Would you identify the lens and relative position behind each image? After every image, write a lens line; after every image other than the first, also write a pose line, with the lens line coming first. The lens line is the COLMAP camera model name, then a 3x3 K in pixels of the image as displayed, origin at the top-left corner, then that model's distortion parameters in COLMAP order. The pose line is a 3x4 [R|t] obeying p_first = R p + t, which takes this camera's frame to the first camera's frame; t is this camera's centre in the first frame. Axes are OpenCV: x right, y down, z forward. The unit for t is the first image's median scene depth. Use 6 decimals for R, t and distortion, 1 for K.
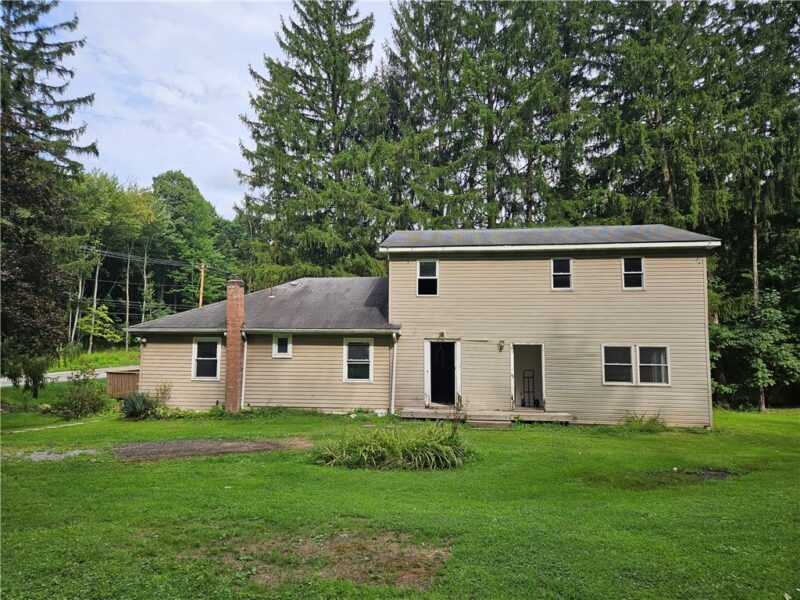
lens RADIAL K [[539.5, 0, 398.5], [0, 539.5, 299.7], [0, 0, 1]] dist [0.006428, -0.000413]
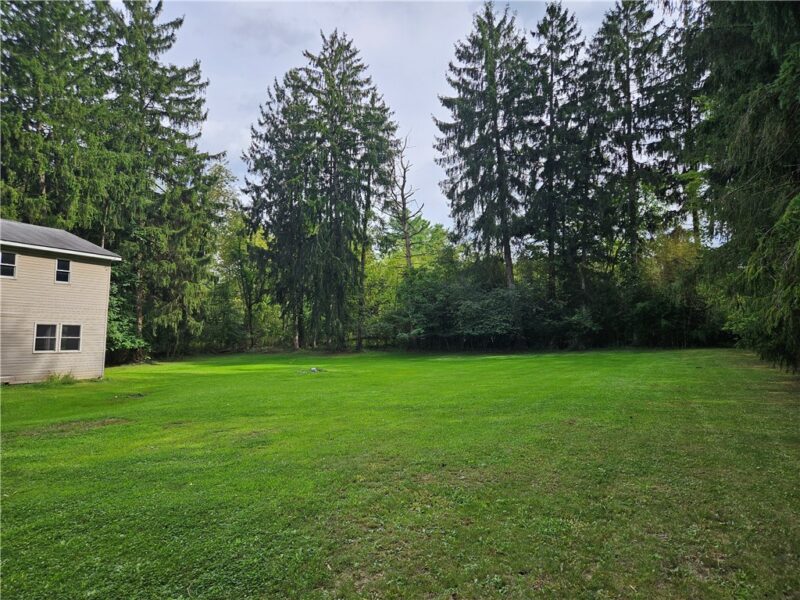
lens RADIAL K [[539.5, 0, 399.8], [0, 539.5, 300.0], [0, 0, 1]] dist [0.006428, -0.000413]
pose [[0.338225, 0.061442, 0.939058, -0.572110], [-0.115903, 0.992989, -0.023225, -0.044352], [-0.933901, -0.100985, 0.342974, -0.280968]]
